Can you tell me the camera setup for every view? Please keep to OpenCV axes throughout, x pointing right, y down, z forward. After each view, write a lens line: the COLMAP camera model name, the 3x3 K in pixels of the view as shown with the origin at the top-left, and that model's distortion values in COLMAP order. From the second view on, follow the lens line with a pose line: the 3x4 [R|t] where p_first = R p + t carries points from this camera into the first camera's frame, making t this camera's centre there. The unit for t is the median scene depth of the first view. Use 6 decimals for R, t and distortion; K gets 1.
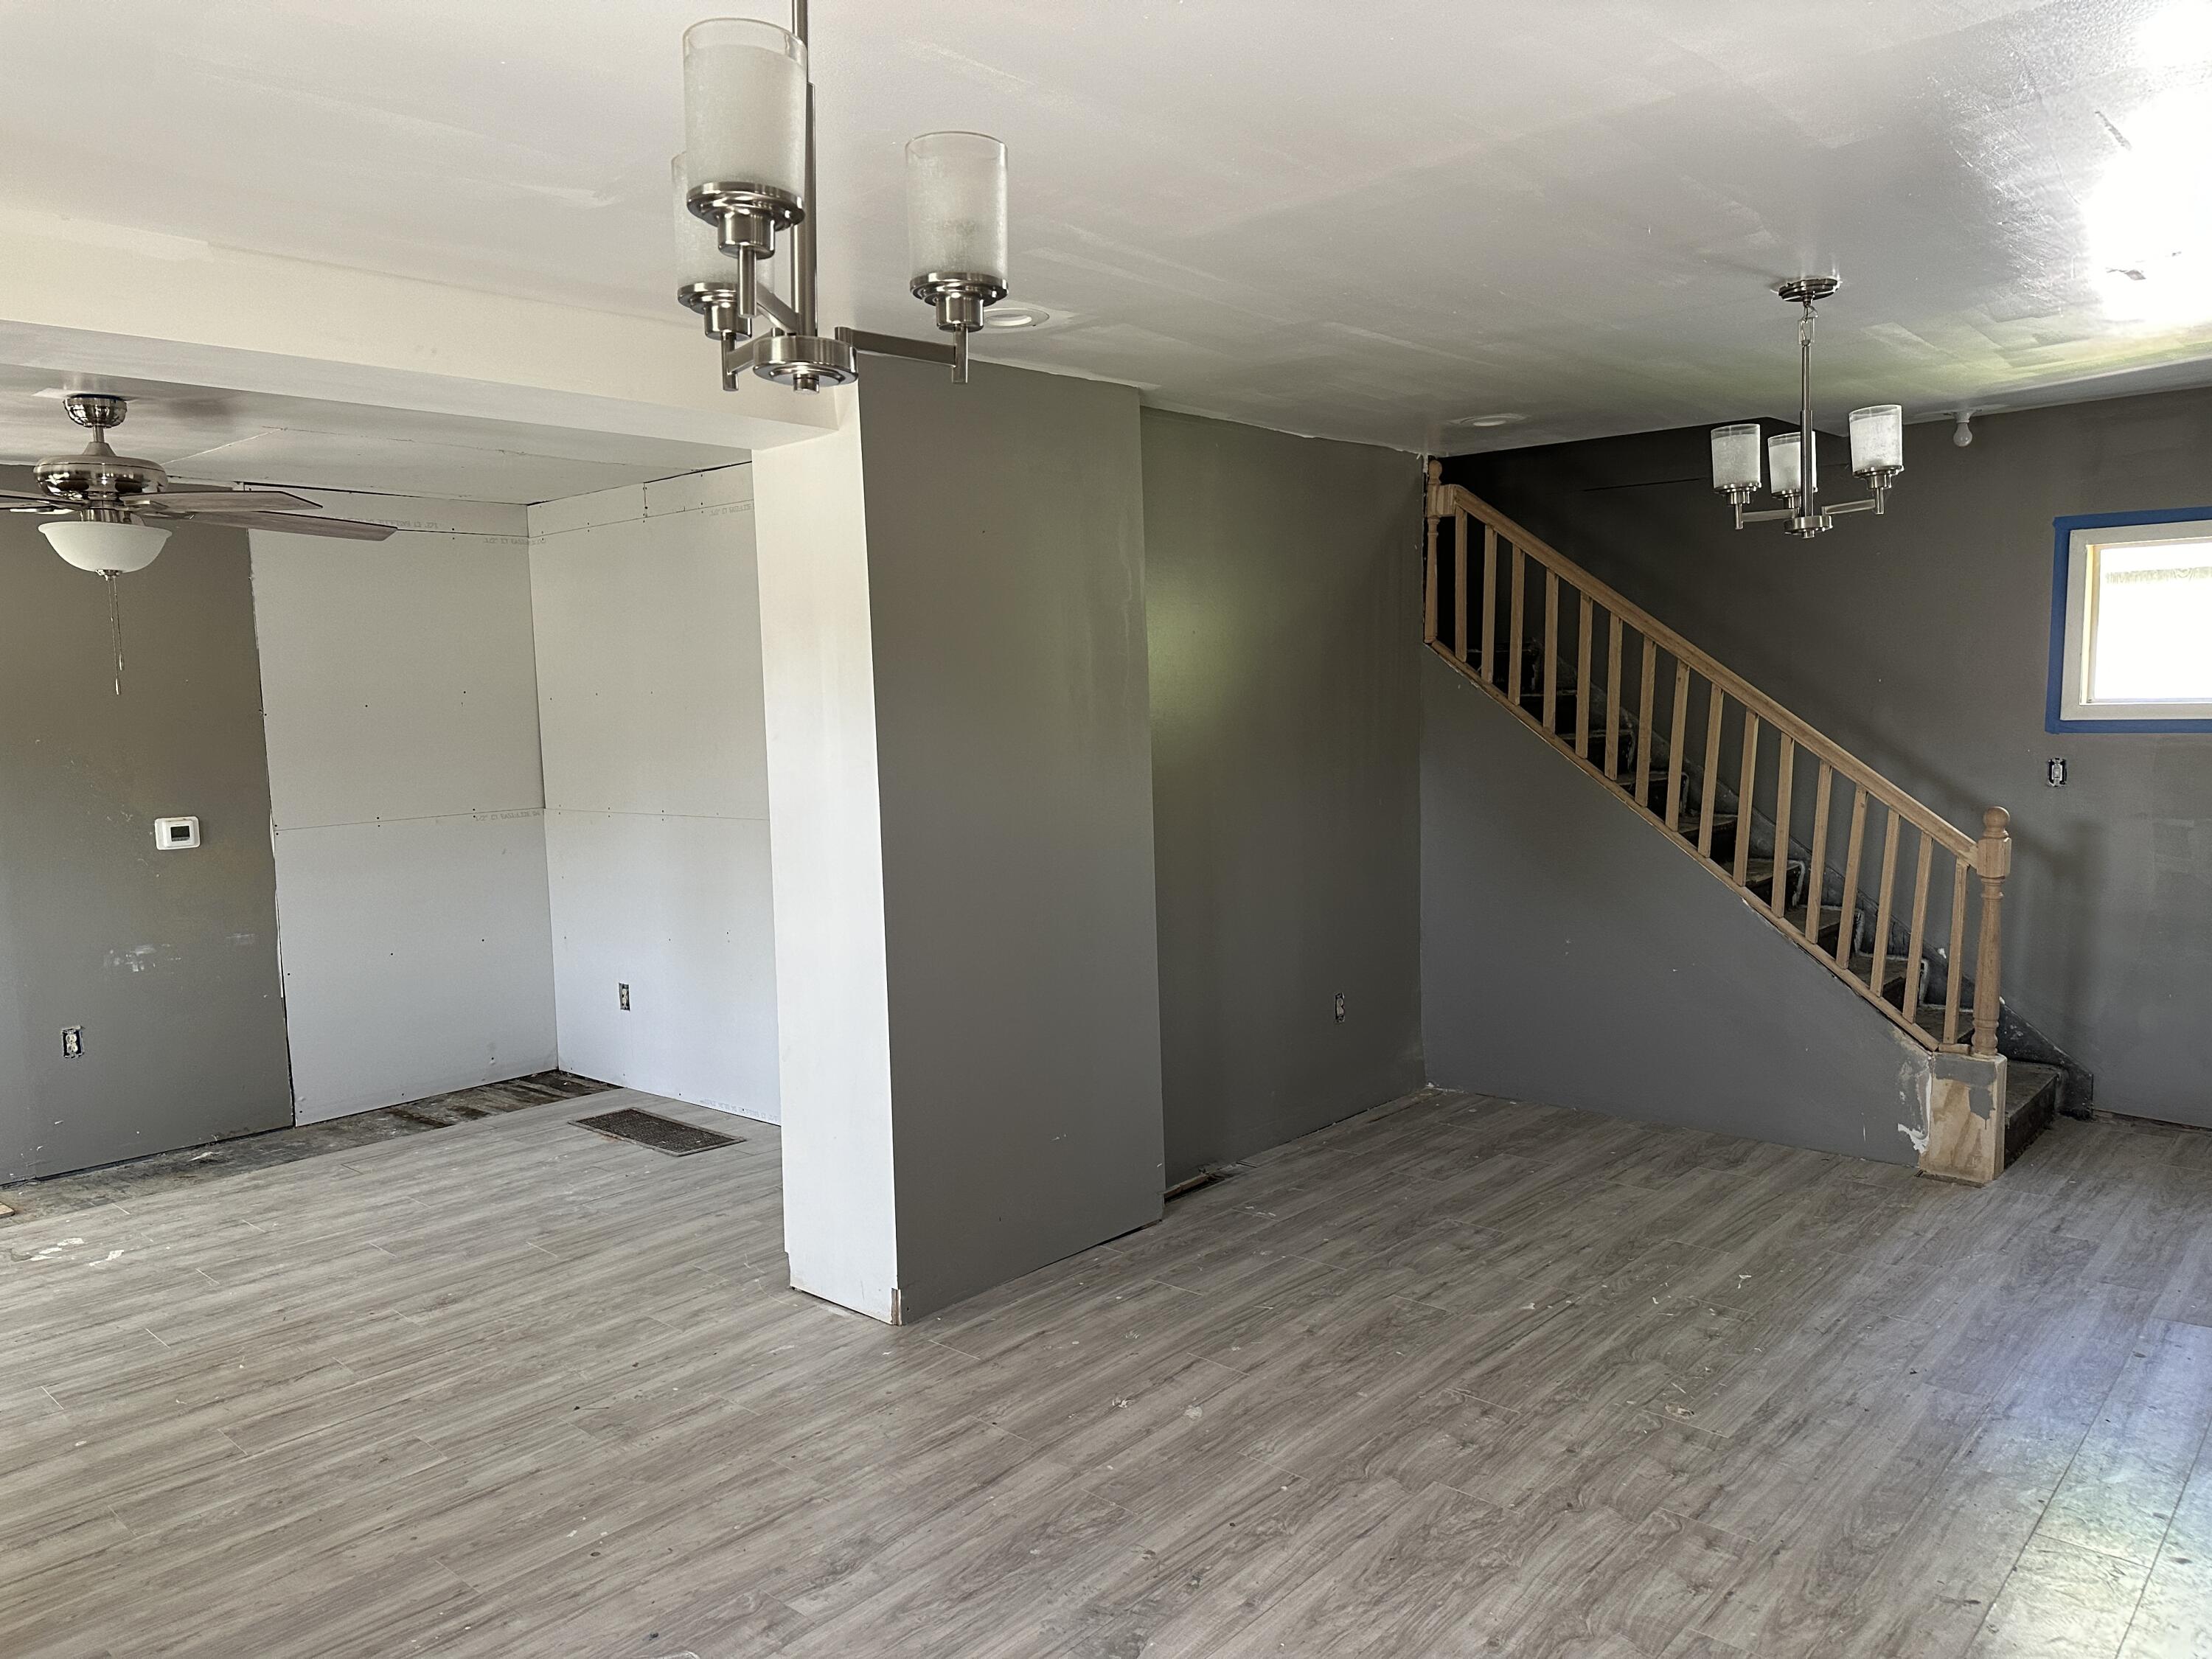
lens RADIAL K [[1573.8, 0, 1106.0], [0, 1573.8, 829.5], [0, 0, 1]] dist [0.000625, 0.000925]
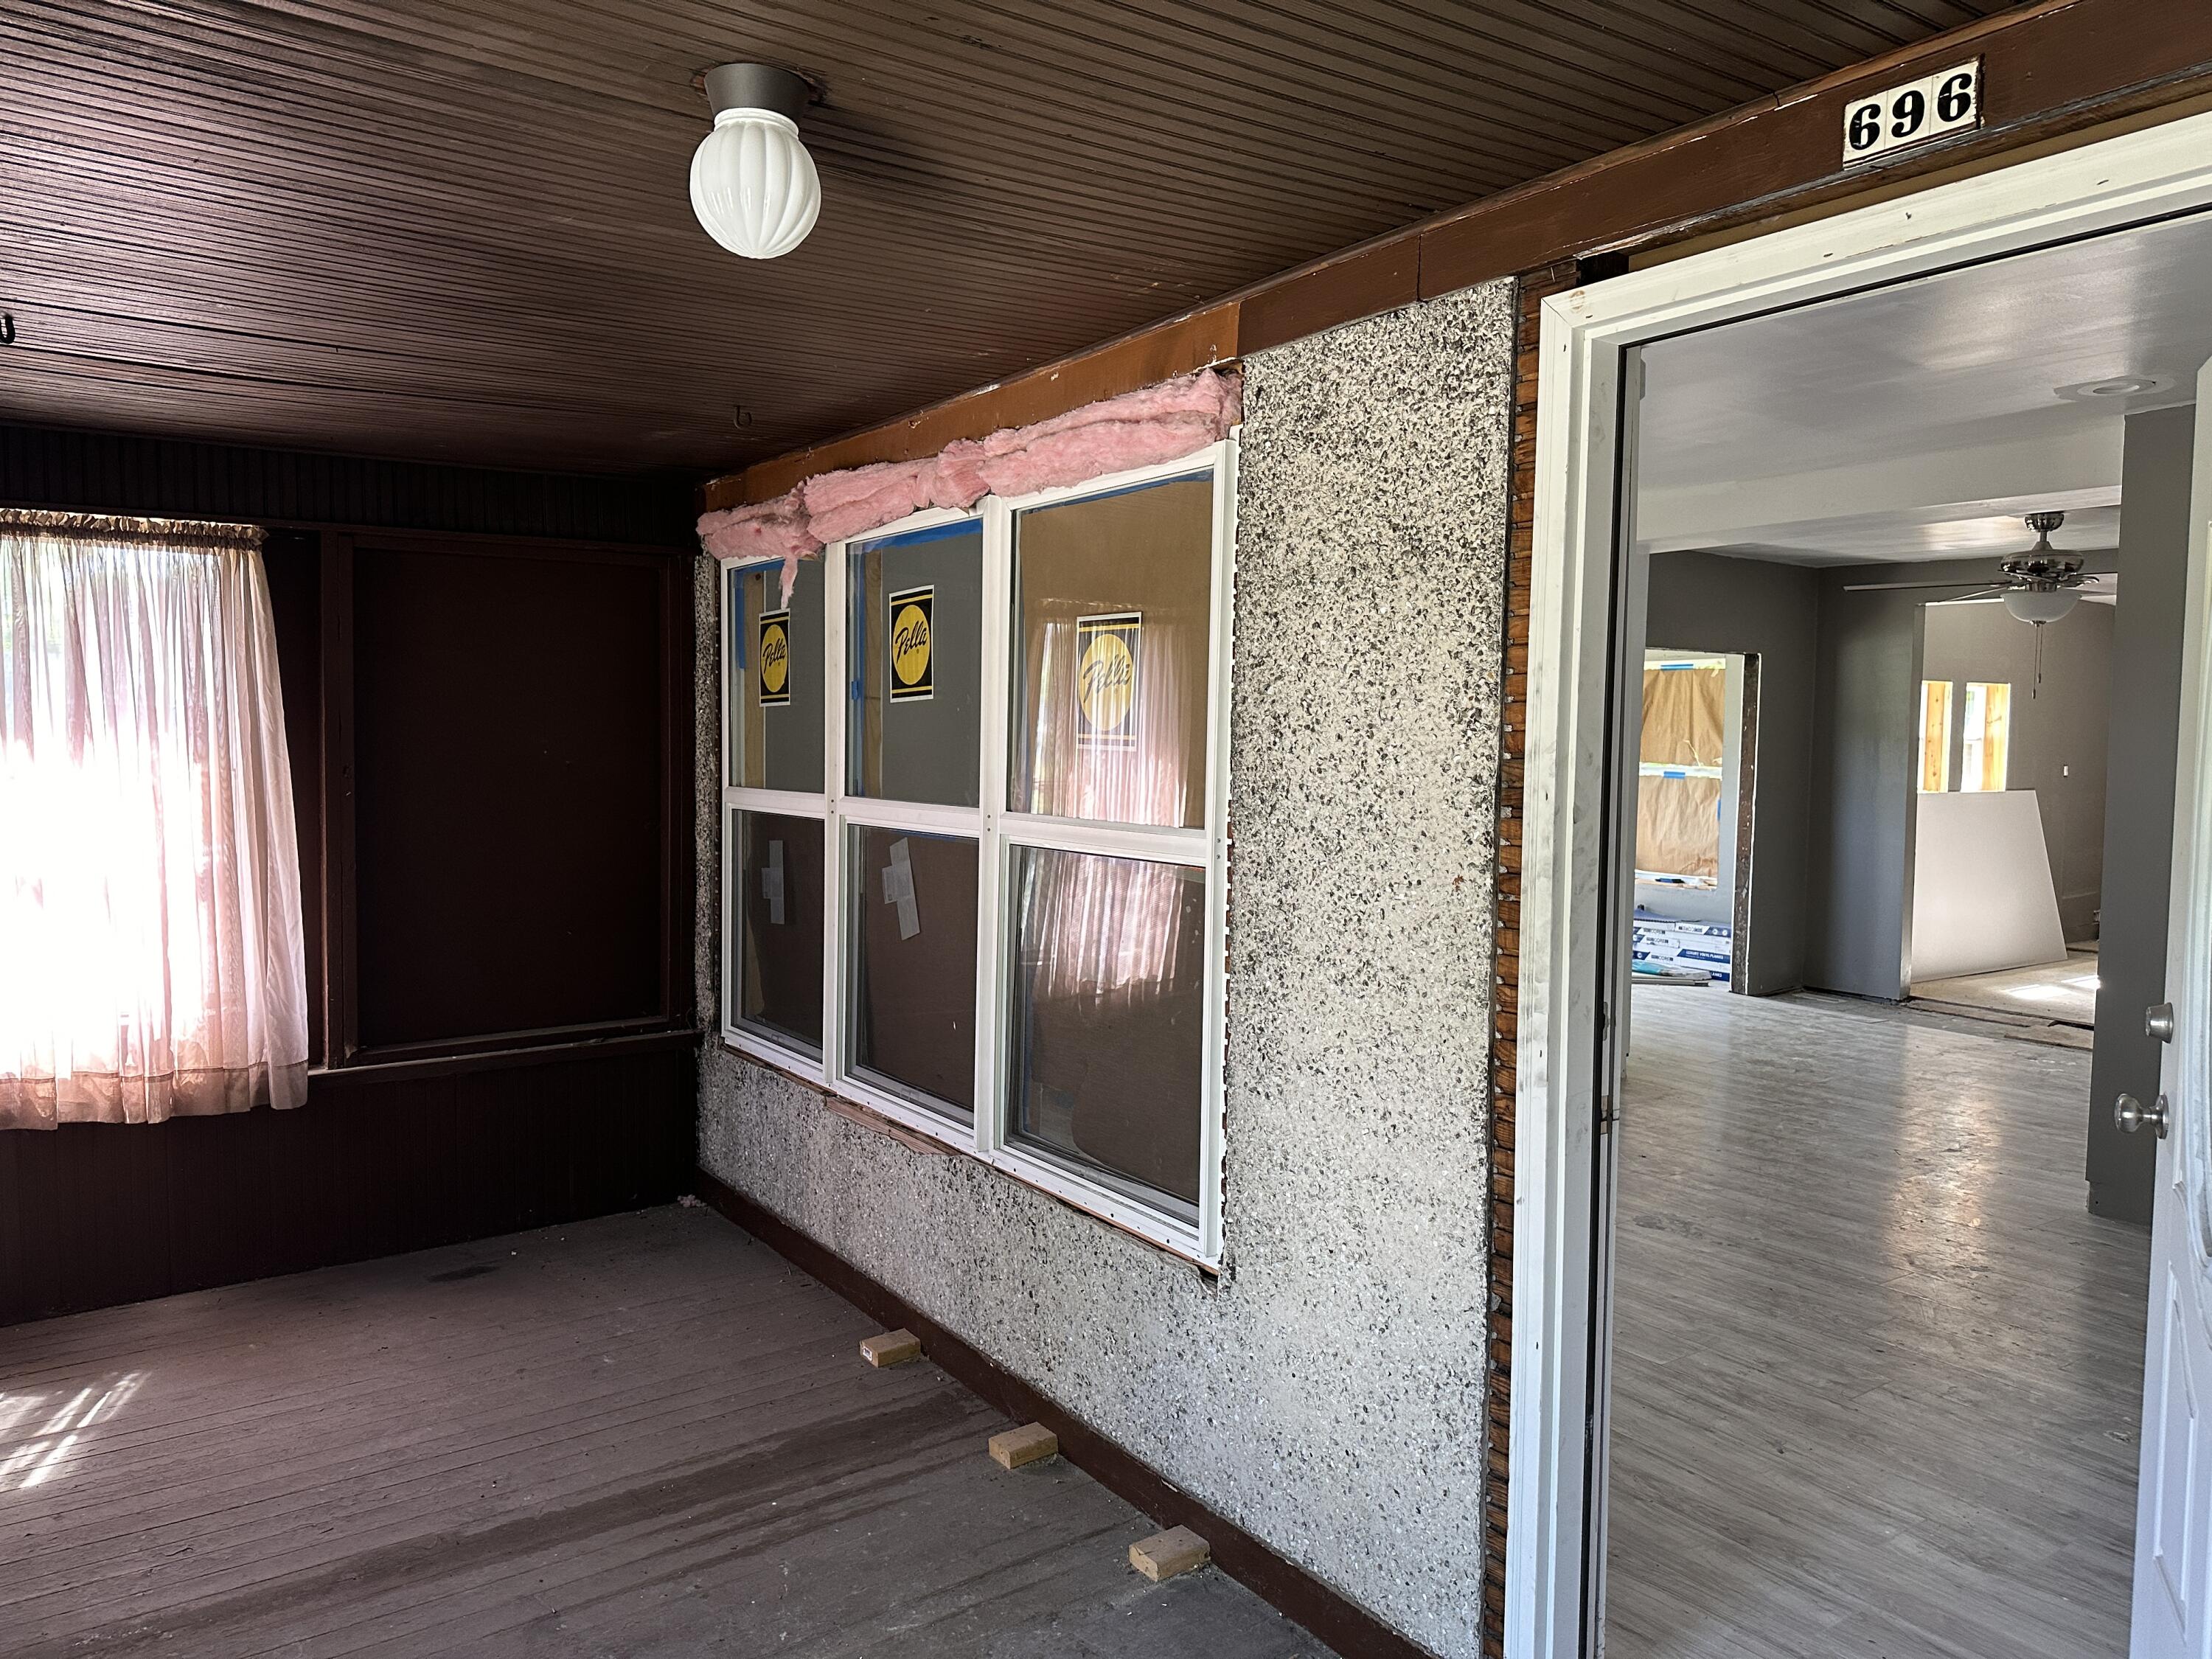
lens RADIAL K [[1573.8, 0, 1106.0], [0, 1573.8, 829.5], [0, 0, 1]] dist [0.000625, 0.000925]
pose [[-0.224926, 0.077632, -0.971278, 1.196228], [-0.102946, 0.989348, 0.102917, -0.025889], [0.968922, 0.123138, -0.214538, 0.476551]]
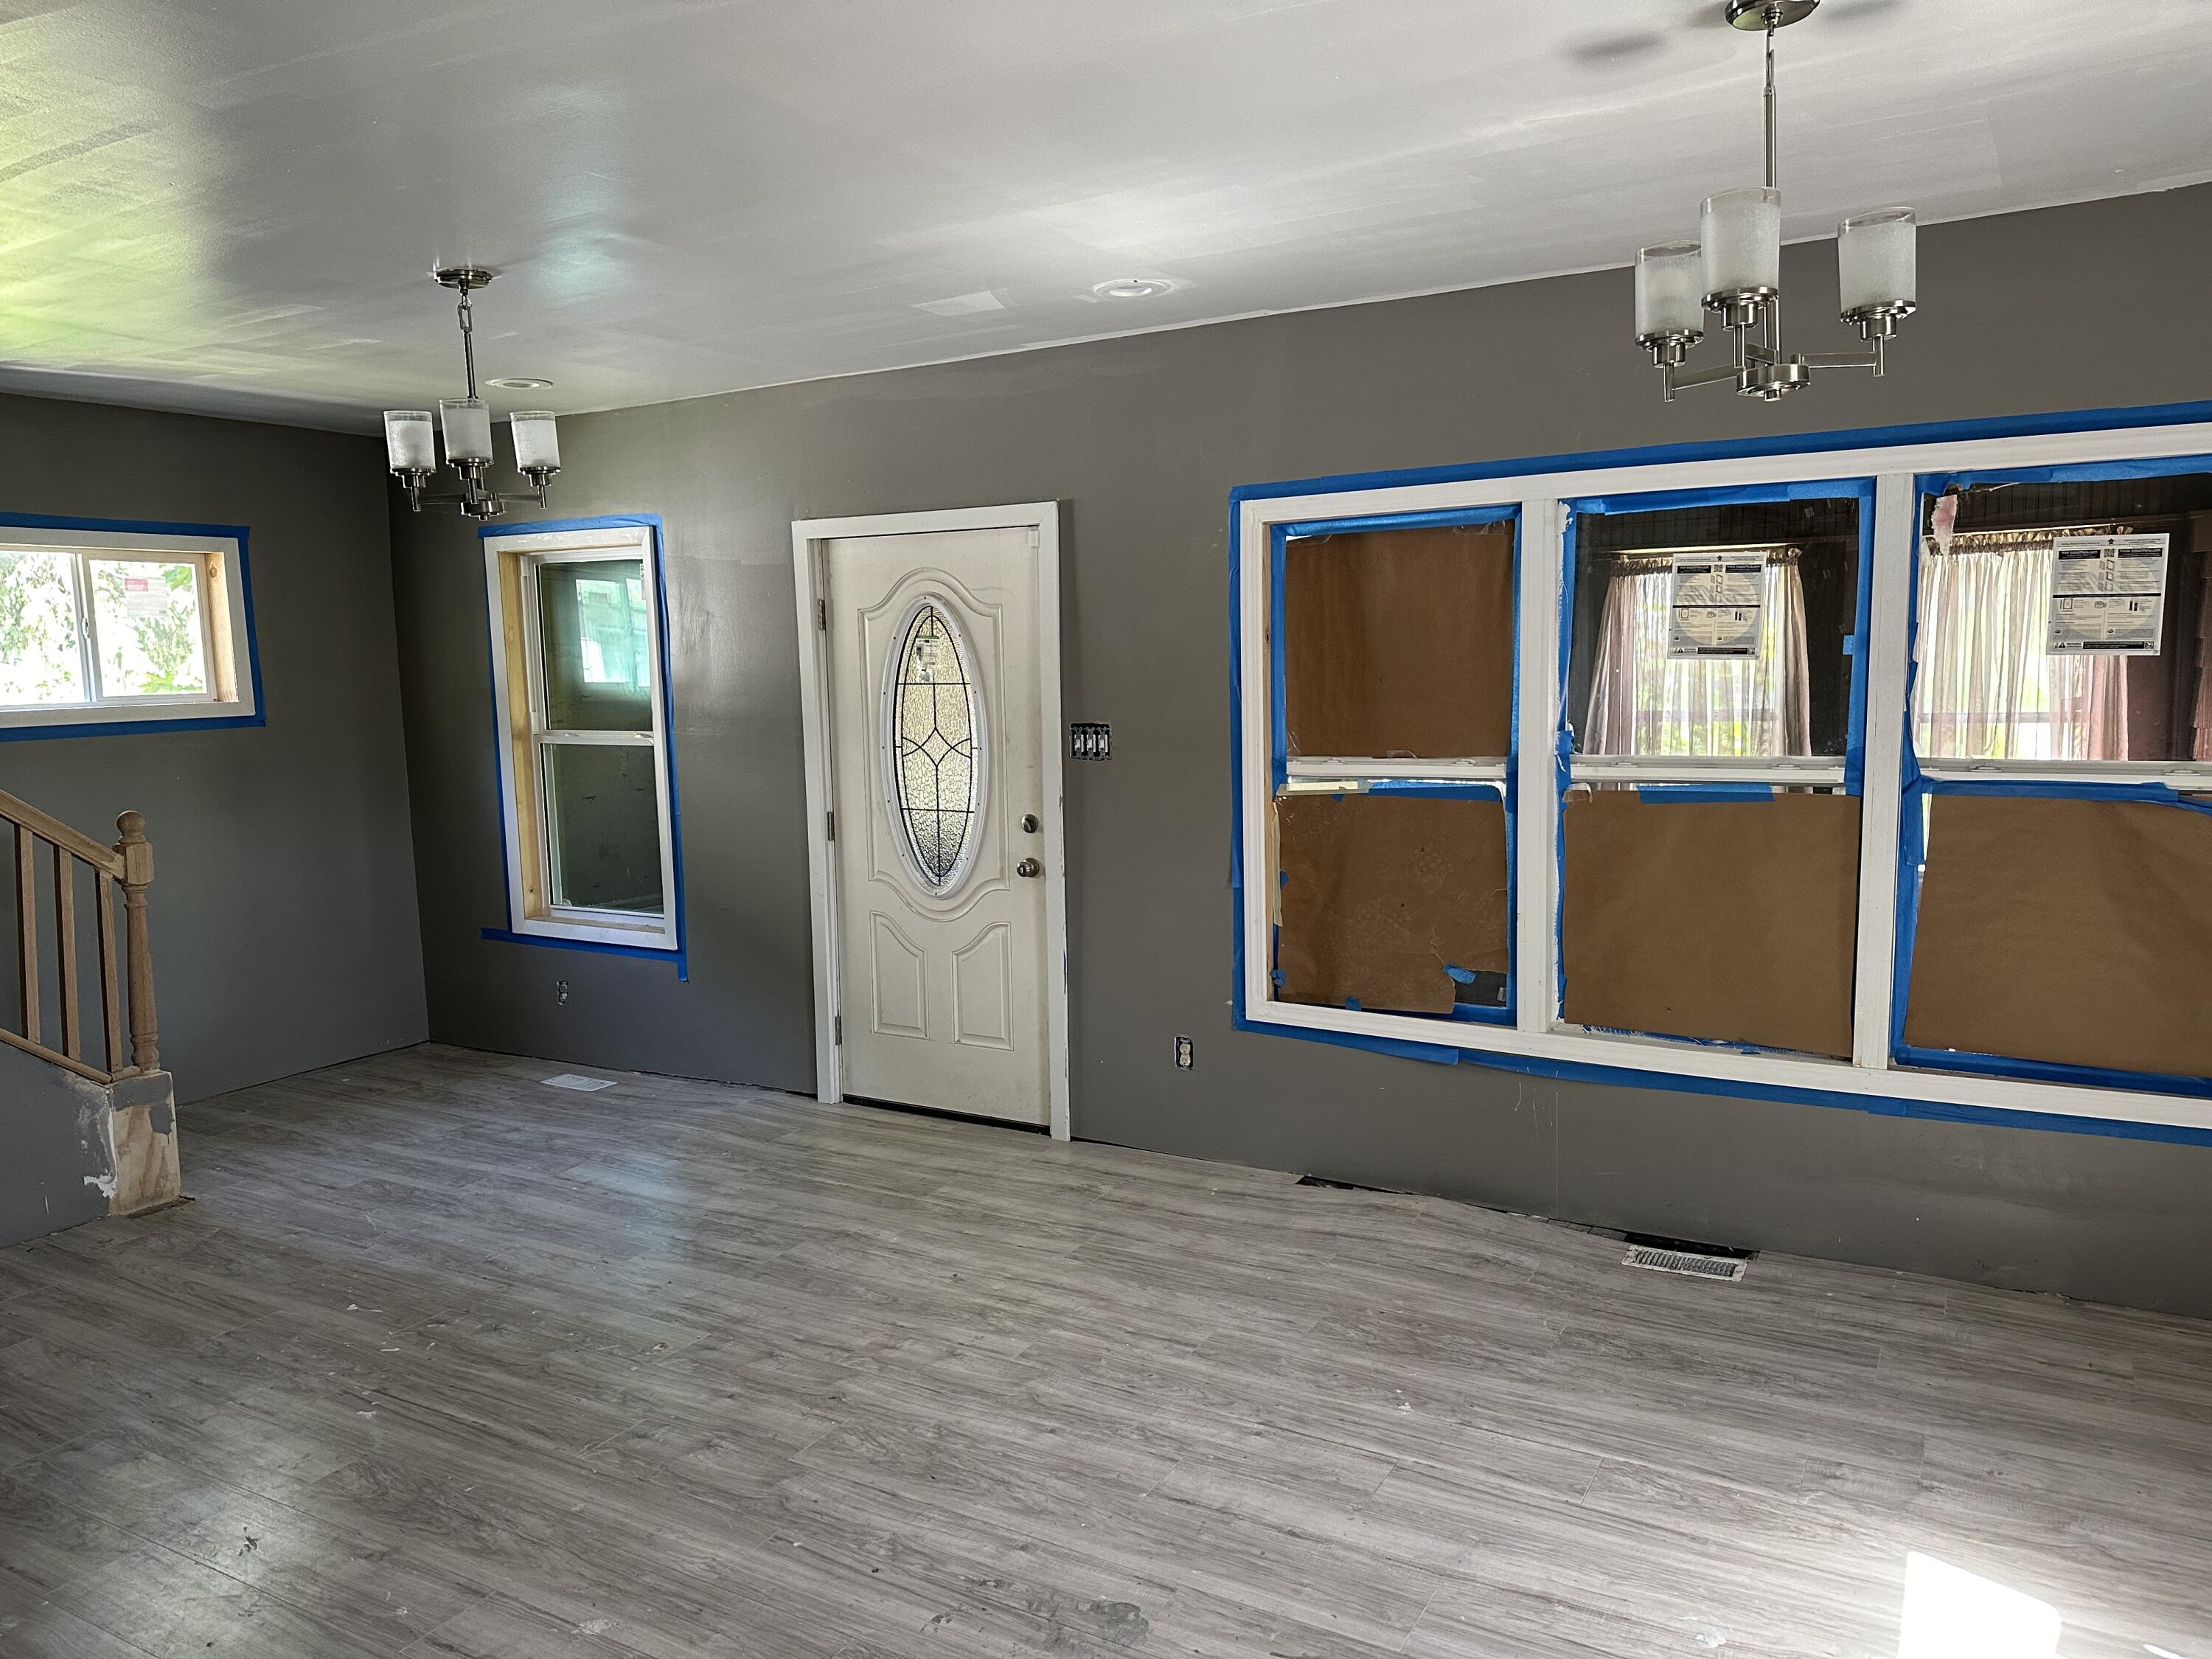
lens RADIAL K [[1498.2, 0, 1144.5], [0, 1498.2, 839.4], [0, 0, 1]] dist [-0.000289, -0.002037]
pose [[-0.233799, -0.081992, 0.968822, -0.554755], [0.113379, 0.987341, 0.110920, -0.034419], [-0.965652, 0.135777, -0.221543, 0.731820]]
